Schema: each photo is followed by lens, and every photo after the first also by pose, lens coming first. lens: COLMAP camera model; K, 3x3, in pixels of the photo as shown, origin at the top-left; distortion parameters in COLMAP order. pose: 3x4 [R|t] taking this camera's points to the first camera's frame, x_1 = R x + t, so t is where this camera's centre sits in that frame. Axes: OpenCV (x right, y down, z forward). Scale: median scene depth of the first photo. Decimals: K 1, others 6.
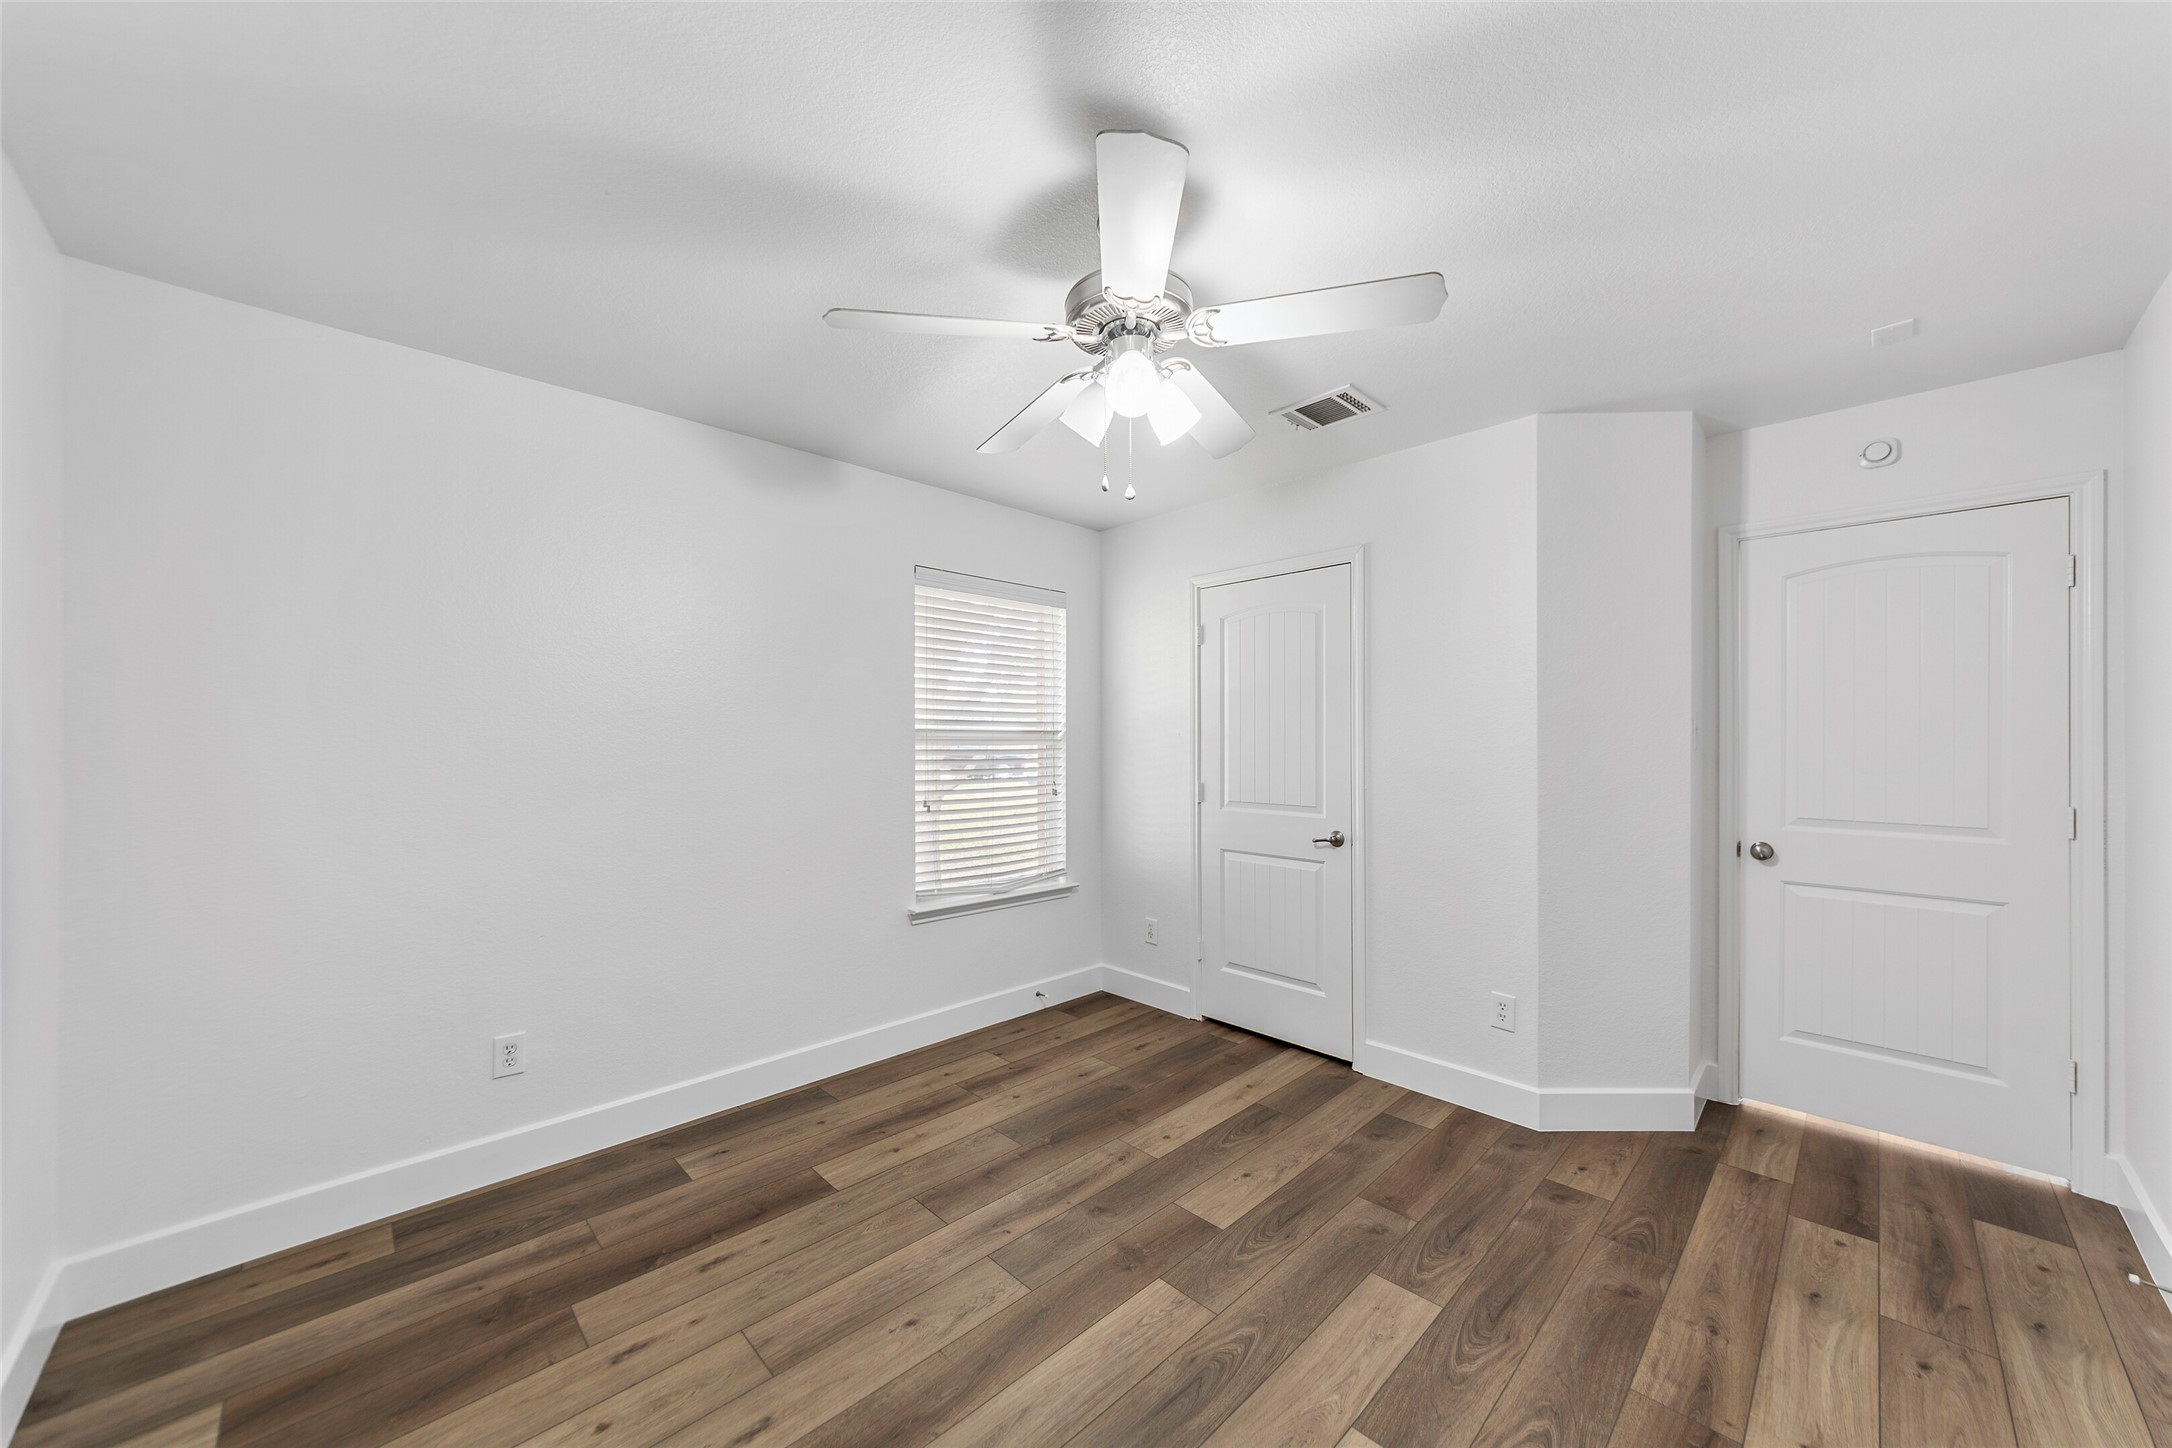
lens RADIAL K [[785.6, 0, 1086.0], [0, 785.6, 729.6], [0, 0, 1]] dist [0.001330, -0.000218]
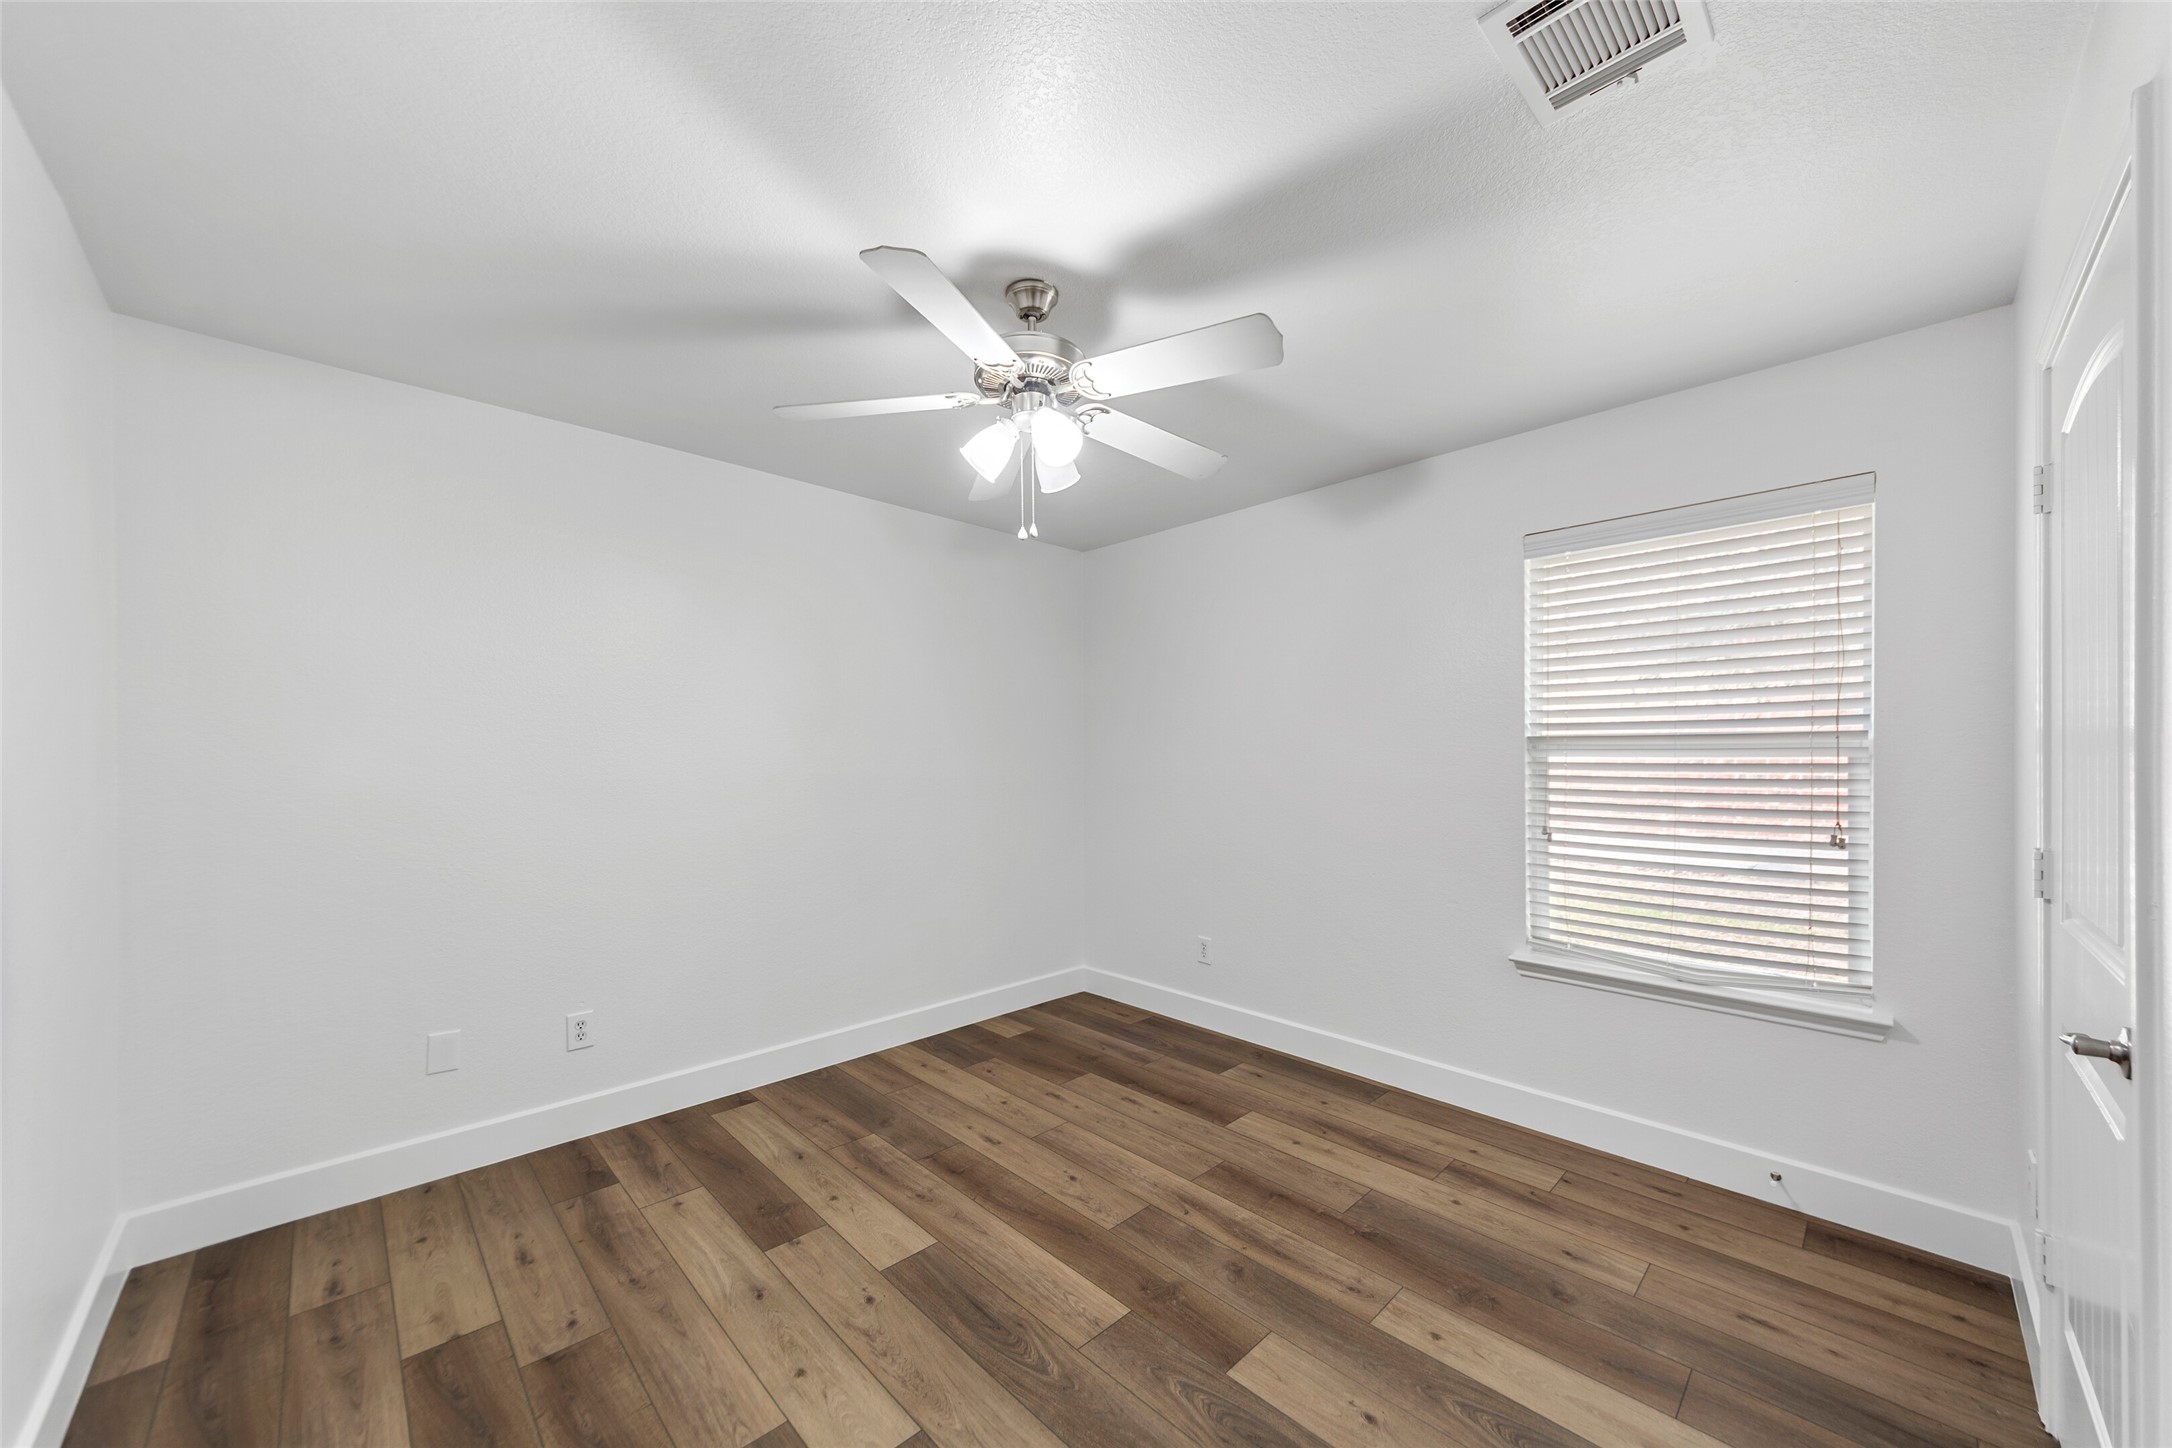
lens RADIAL K [[785.6, 0, 1086.0], [0, 785.6, 755.9], [0, 0, 1]] dist [0.001330, -0.000218]
pose [[0.003742, 0.004212, -0.999984, 0.903704], [0.011565, 0.999924, 0.004256, 0.017331], [0.999926, -0.011581, 0.003693, 0.821548]]
